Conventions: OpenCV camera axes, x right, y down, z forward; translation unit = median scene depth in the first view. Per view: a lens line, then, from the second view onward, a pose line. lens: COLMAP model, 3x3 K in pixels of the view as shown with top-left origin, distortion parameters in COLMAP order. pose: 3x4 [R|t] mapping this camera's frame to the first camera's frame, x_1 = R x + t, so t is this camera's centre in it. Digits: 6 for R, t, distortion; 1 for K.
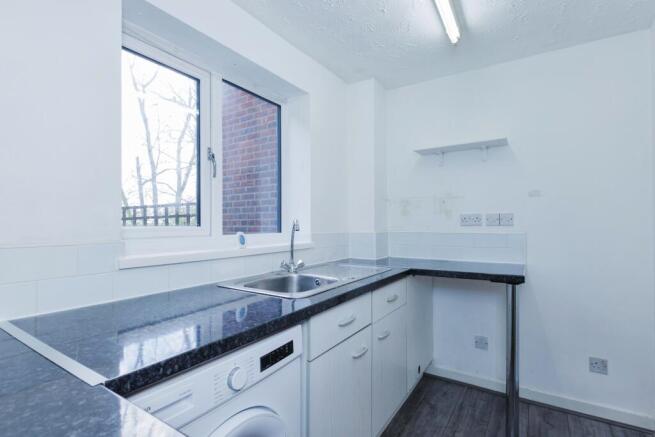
lens RADIAL K [[313.6, 0, 327.5], [0, 313.6, 218.5], [0, 0, 1]] dist [0.000141, -0.000026]
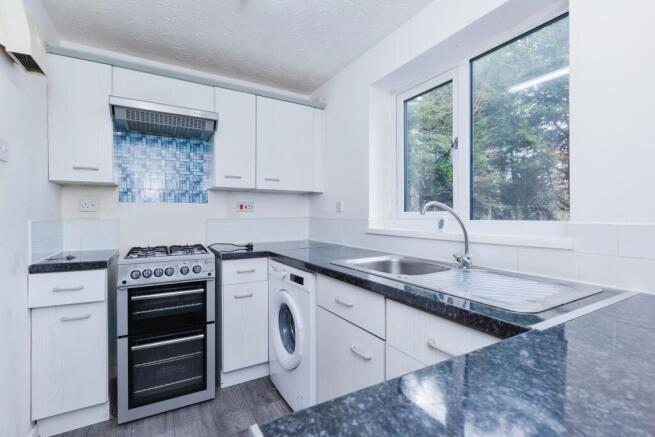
lens RADIAL K [[299.3, 0, 324.1], [0, 299.3, 216.7], [0, 0, 1]] dist [0.000362, 0.000027]
pose [[-0.454144, -0.000082, -0.890929, 0.636499], [0.012082, 0.999907, -0.006251, 0.035756], [0.890847, -0.013603, -0.454101, 0.920967]]
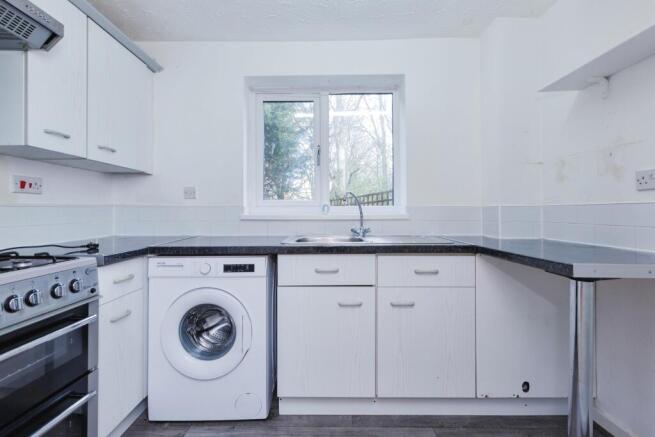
lens RADIAL K [[296.6, 0, 325.1], [0, 296.6, 211.8], [0, 0, 1]] dist [0.000684, -0.000009]
pose [[0.541072, -0.005620, -0.840958, 0.684476], [0.017216, 0.999842, 0.004395, 0.059182], [0.840800, -0.016856, 0.541083, 0.244802]]
